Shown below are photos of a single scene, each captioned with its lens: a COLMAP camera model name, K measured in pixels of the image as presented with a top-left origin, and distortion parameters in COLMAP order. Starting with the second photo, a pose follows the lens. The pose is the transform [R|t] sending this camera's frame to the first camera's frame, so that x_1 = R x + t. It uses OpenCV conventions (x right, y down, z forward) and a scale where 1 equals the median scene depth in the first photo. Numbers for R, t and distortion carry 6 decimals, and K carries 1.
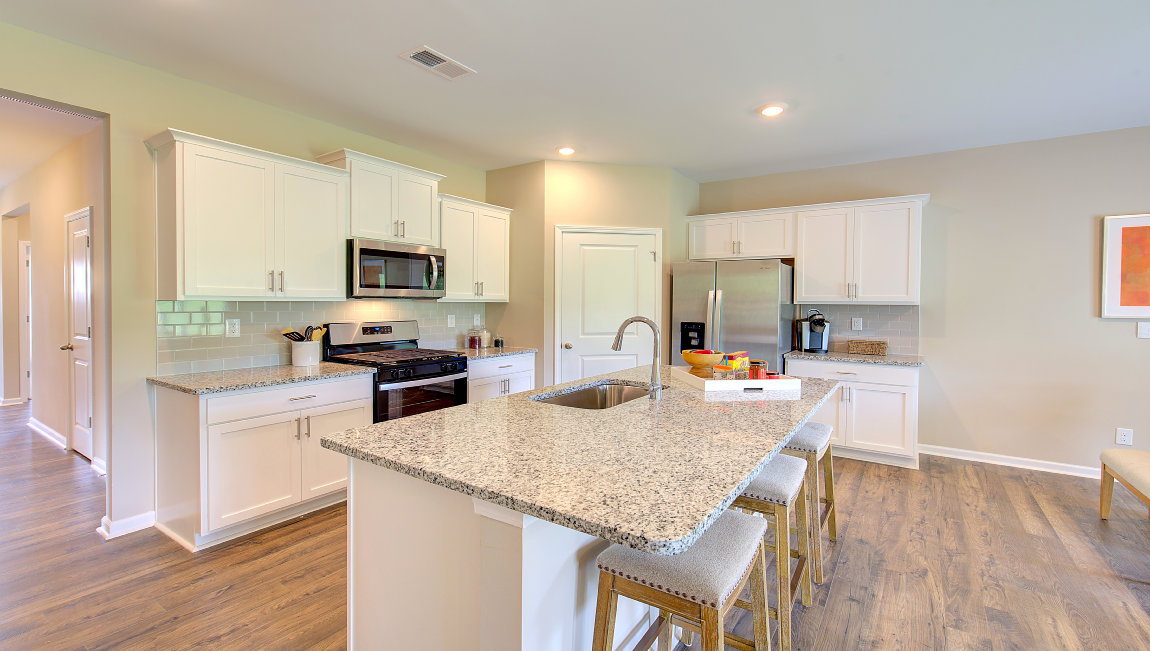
lens RADIAL K [[515.3, 0, 576.7], [0, 515.3, 313.3], [0, 0, 1]] dist [-0.014398, 0.000839]
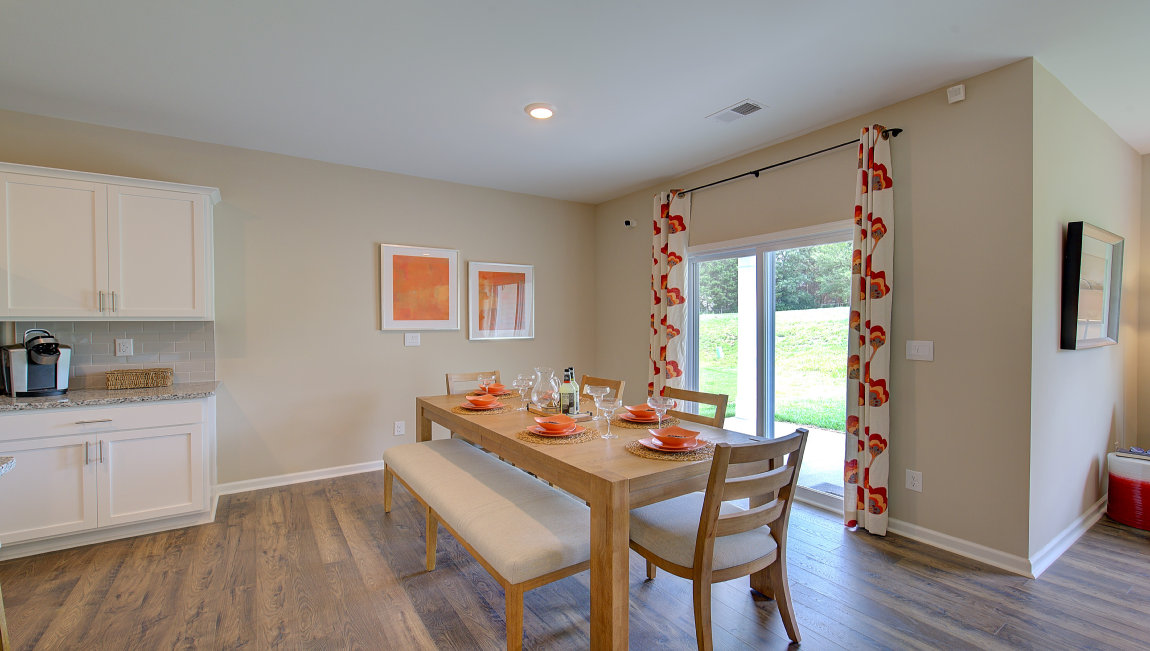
lens RADIAL K [[477.2, 0, 580.0], [0, 477.2, 329.4], [0, 0, 1]] dist [0.008807, -0.000485]
pose [[0.375570, -0.023124, 0.926505, 0.184590], [0.023216, 0.999610, 0.015538, -0.001089], [-0.926503, 0.015674, 0.375961, 0.162595]]
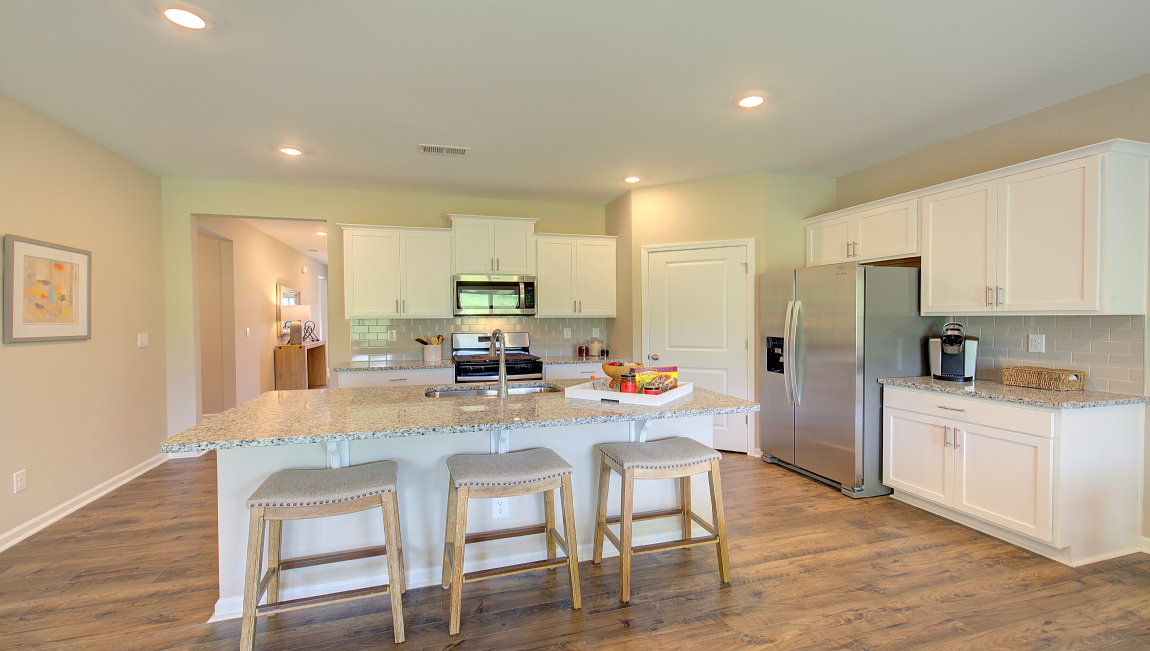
lens RADIAL K [[488.3, 0, 570.0], [0, 488.3, 323.1], [0, 0, 1]] dist [-0.003152, 0.000900]
pose [[0.781524, -0.003133, -0.623867, 0.558026], [-0.001906, 0.999971, -0.007410, -0.000964], [0.623872, 0.006980, 0.781495, 0.109302]]
